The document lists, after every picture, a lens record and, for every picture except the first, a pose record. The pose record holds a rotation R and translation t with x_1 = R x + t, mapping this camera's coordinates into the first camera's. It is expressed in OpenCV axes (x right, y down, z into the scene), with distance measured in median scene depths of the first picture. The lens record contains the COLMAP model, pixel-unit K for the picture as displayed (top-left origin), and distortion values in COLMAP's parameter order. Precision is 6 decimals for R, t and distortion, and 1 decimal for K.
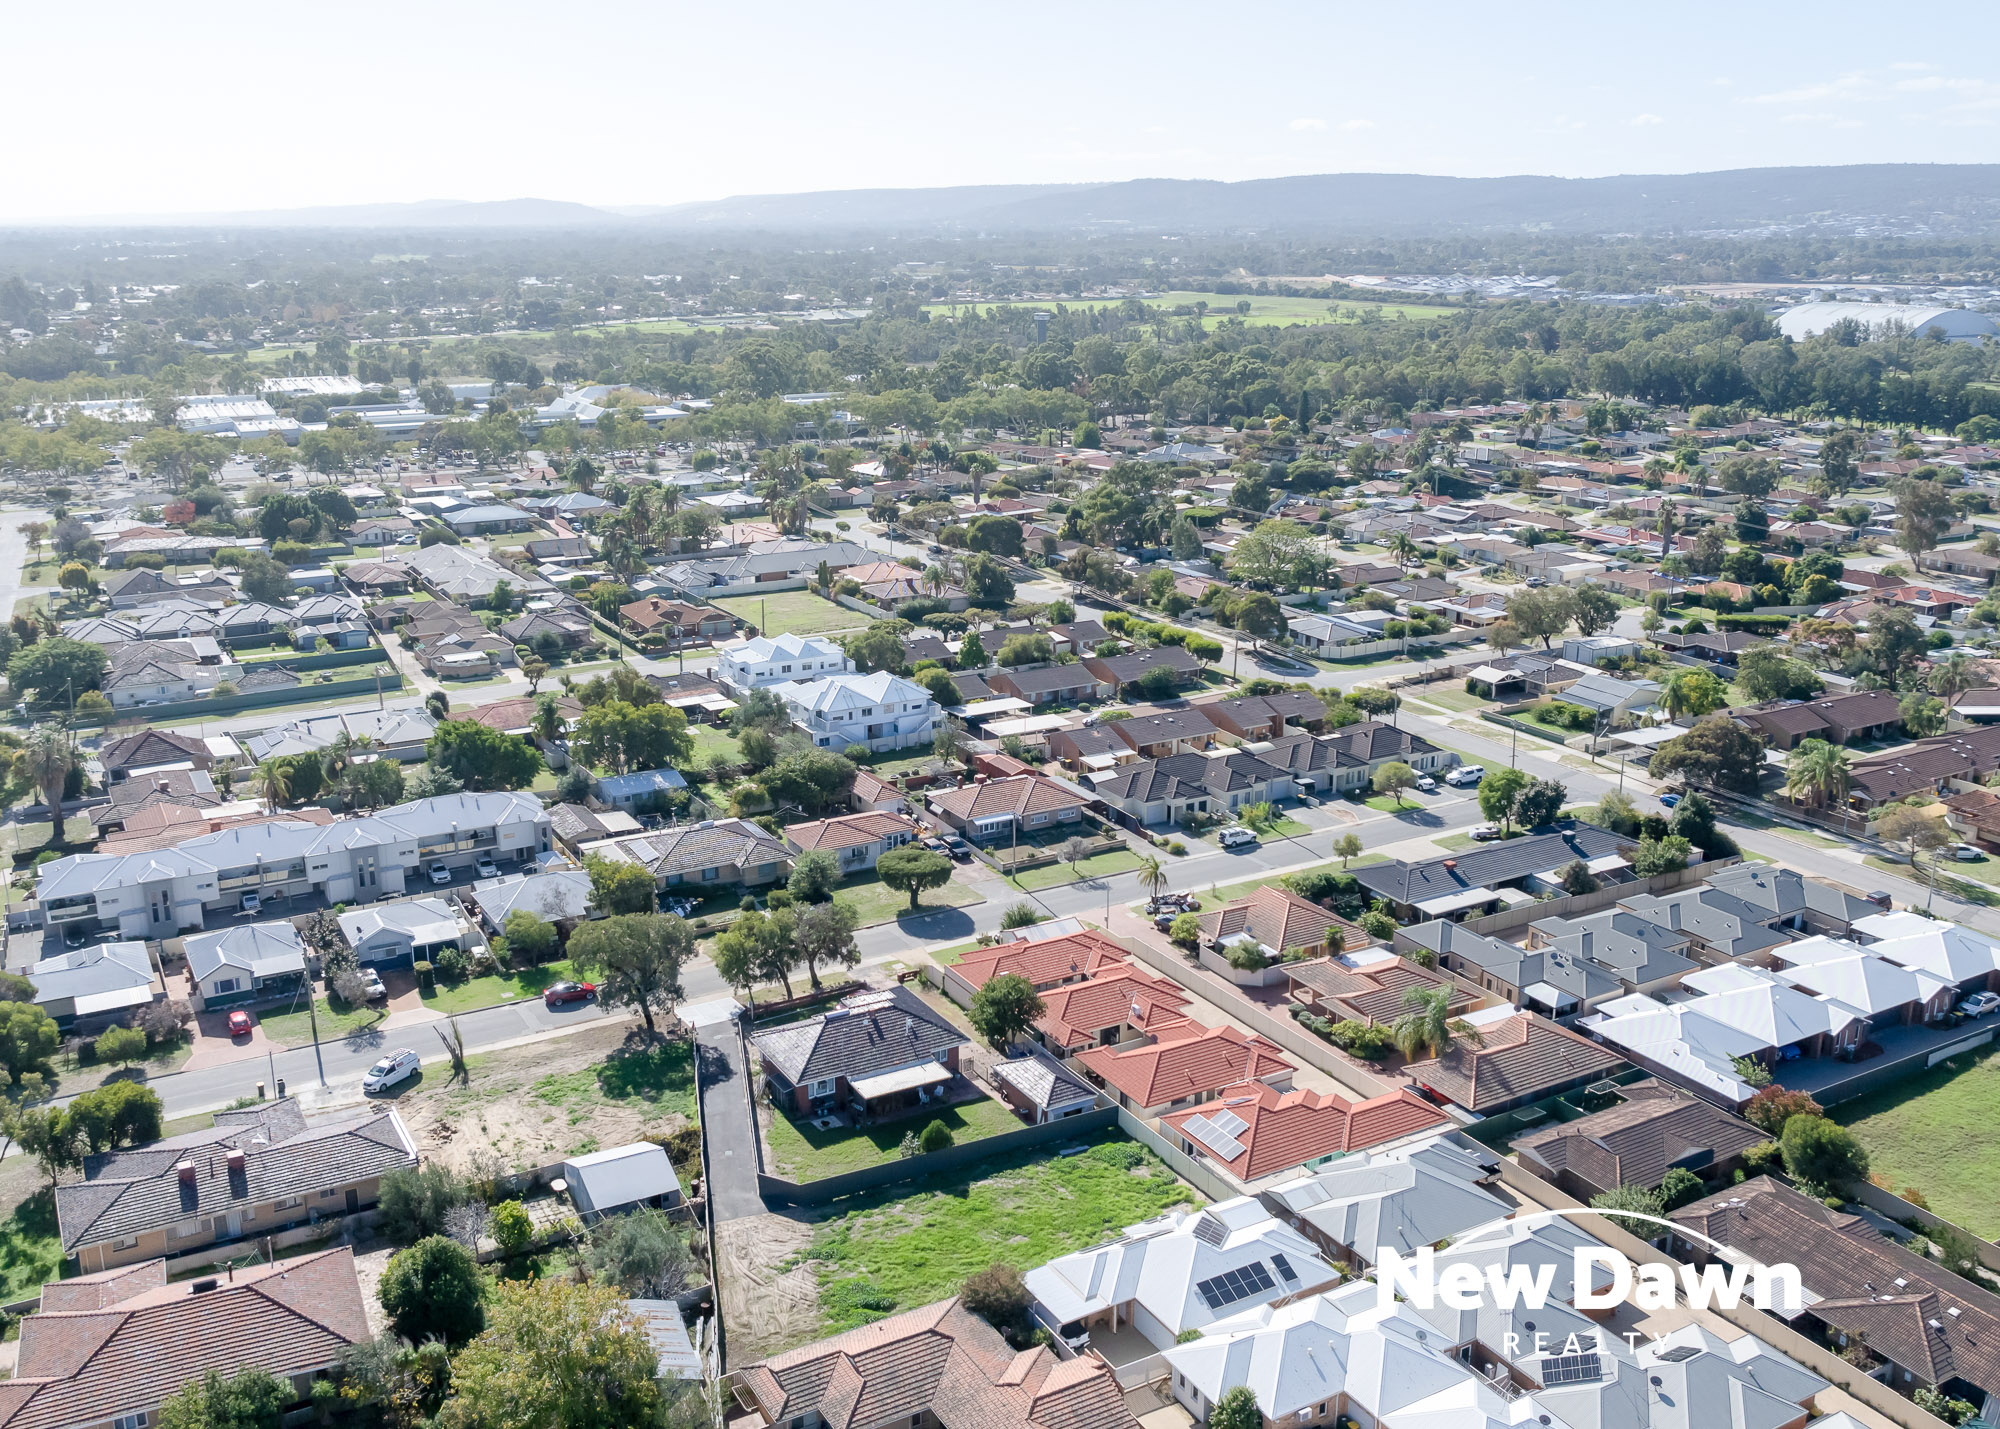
lens RADIAL K [[1791.0, 0, 1010.6], [0, 1791.0, 684.3], [0, 0, 1]] dist [-0.001338, -0.051428]
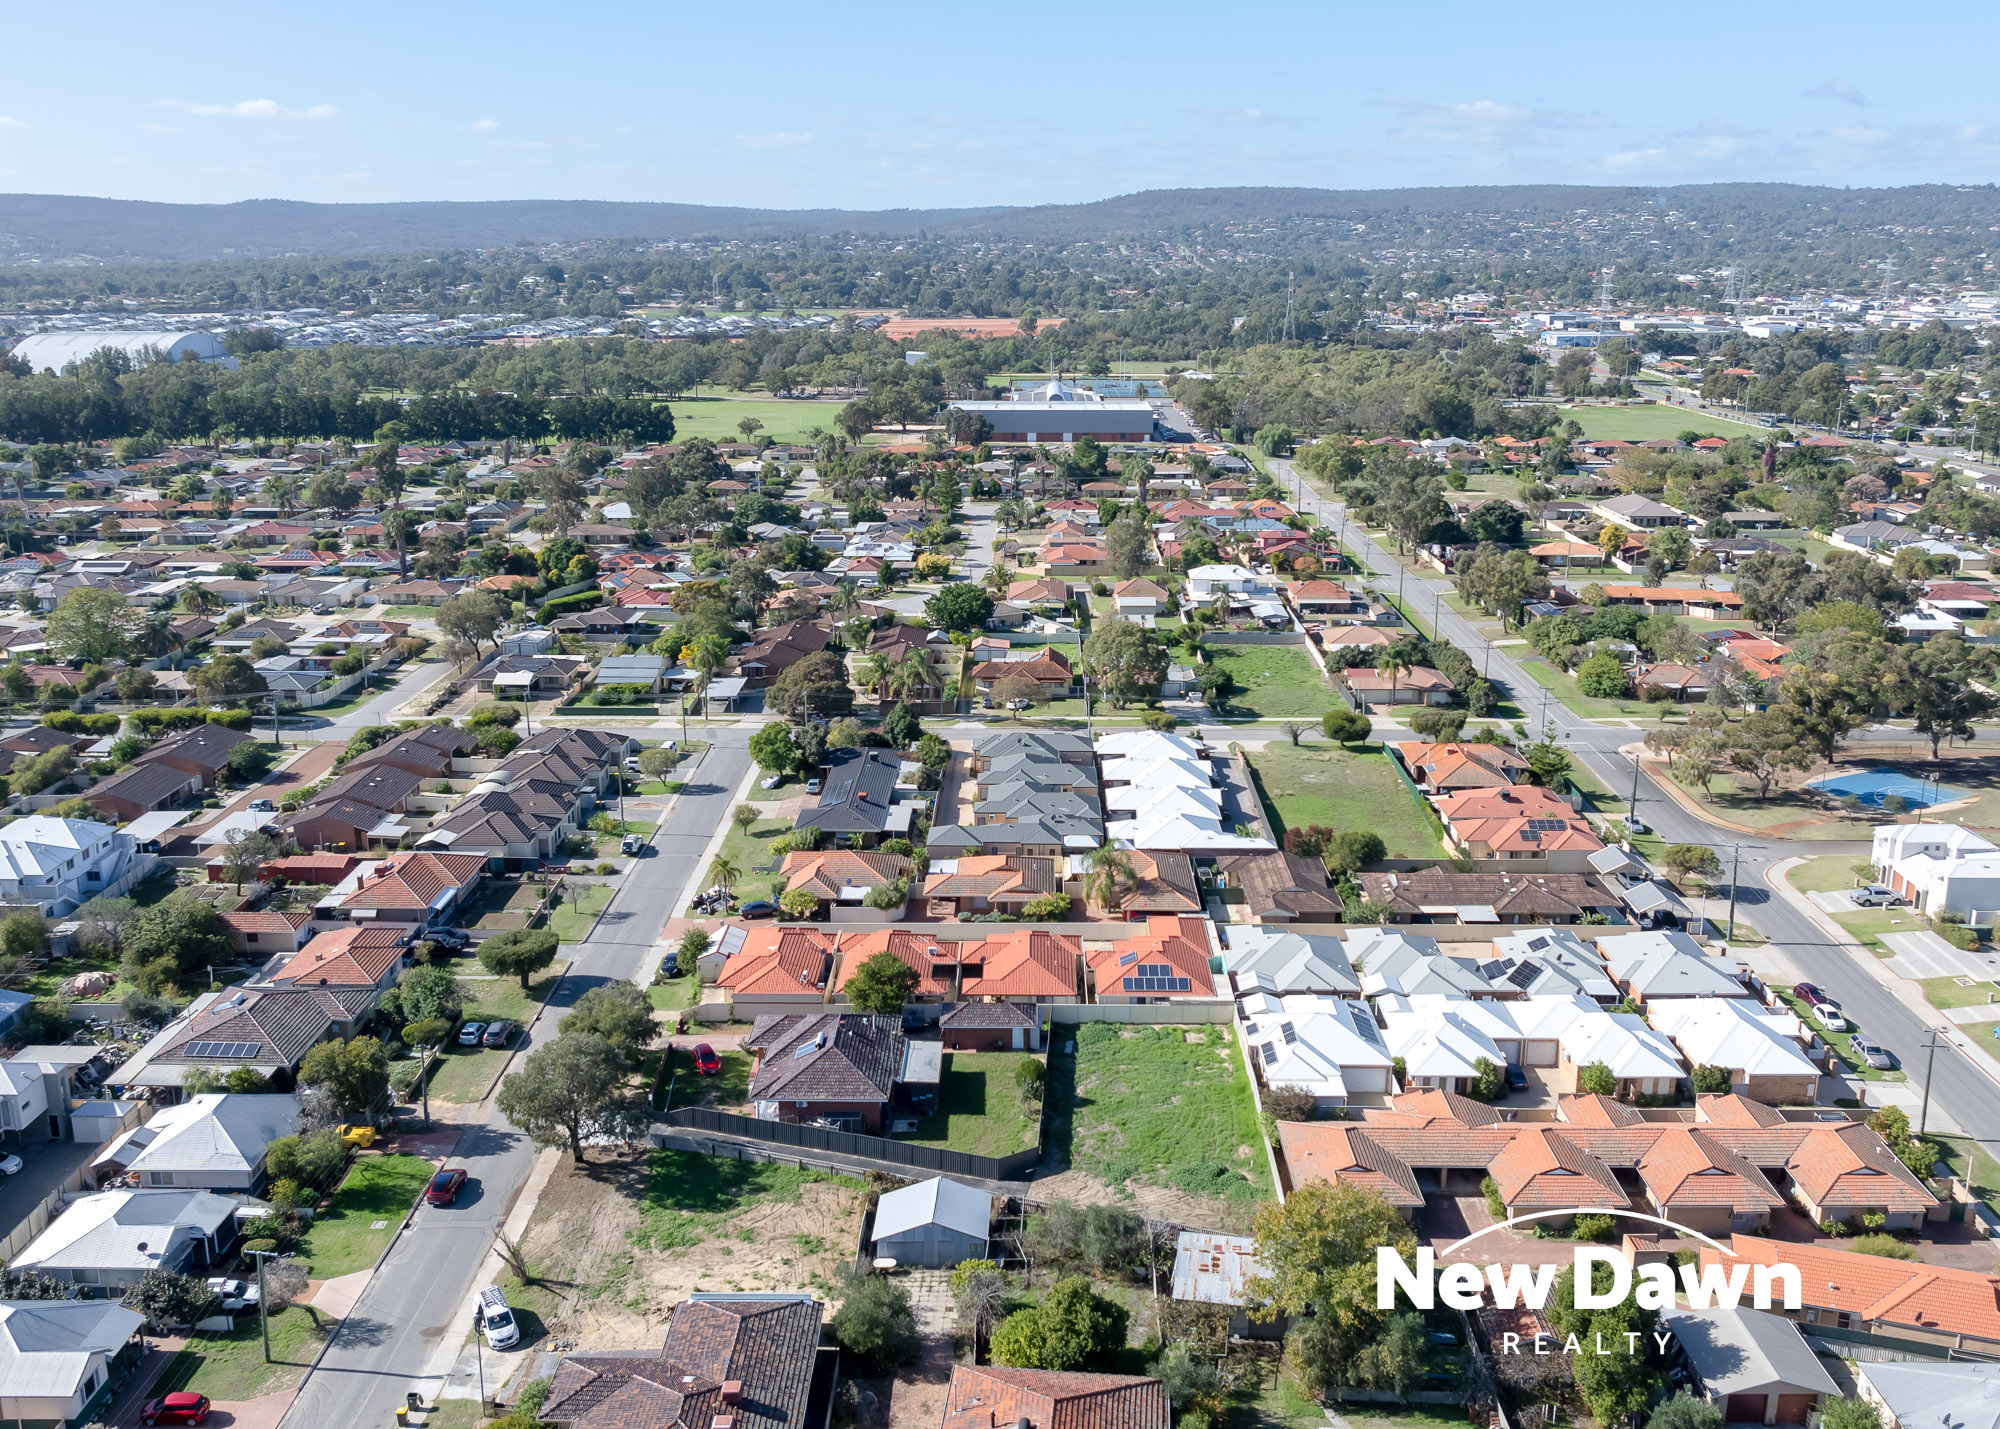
lens RADIAL K [[1791.0, 0, 1010.6], [0, 1791.0, 684.3], [0, 0, 1]] dist [-0.001338, -0.051428]
pose [[0.503285, -0.202693, 0.840012, -0.600915], [0.215536, 0.970821, 0.105120, -0.064242], [-0.836808, 0.128148, 0.532287, 0.253243]]
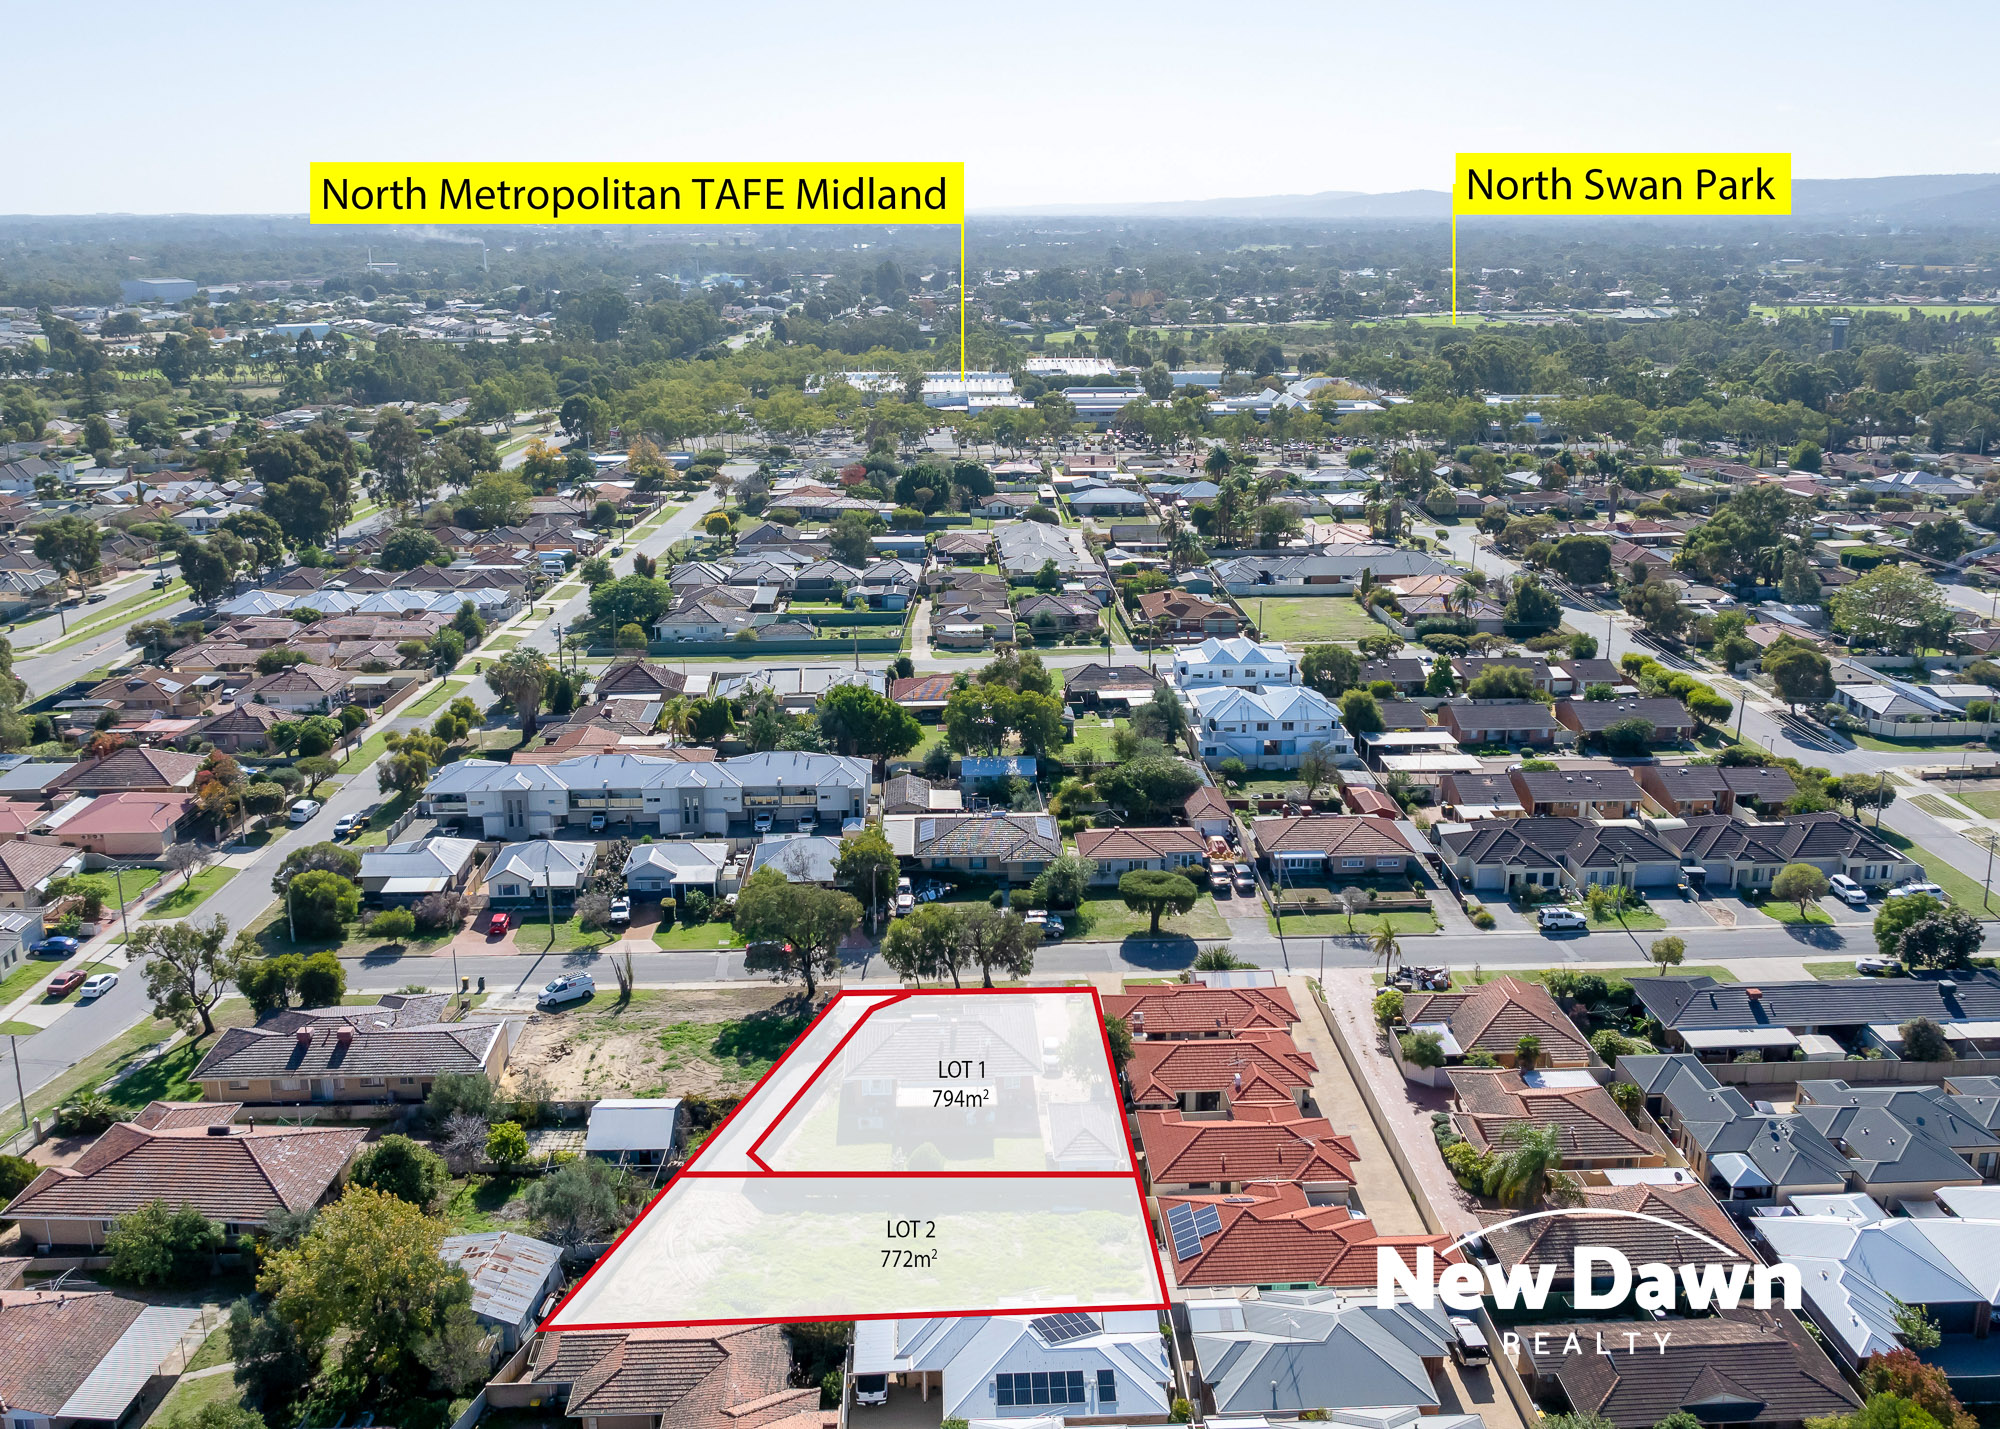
lens RADIAL K [[1791.0, 0, 1010.6], [0, 1791.0, 684.3], [0, 0, 1]] dist [-0.001338, -0.051428]
pose [[0.888604, 0.115293, -0.443948, 0.258078], [-0.113375, 0.993070, 0.030971, -0.024750], [0.444442, 0.022812, 0.895517, 0.093643]]
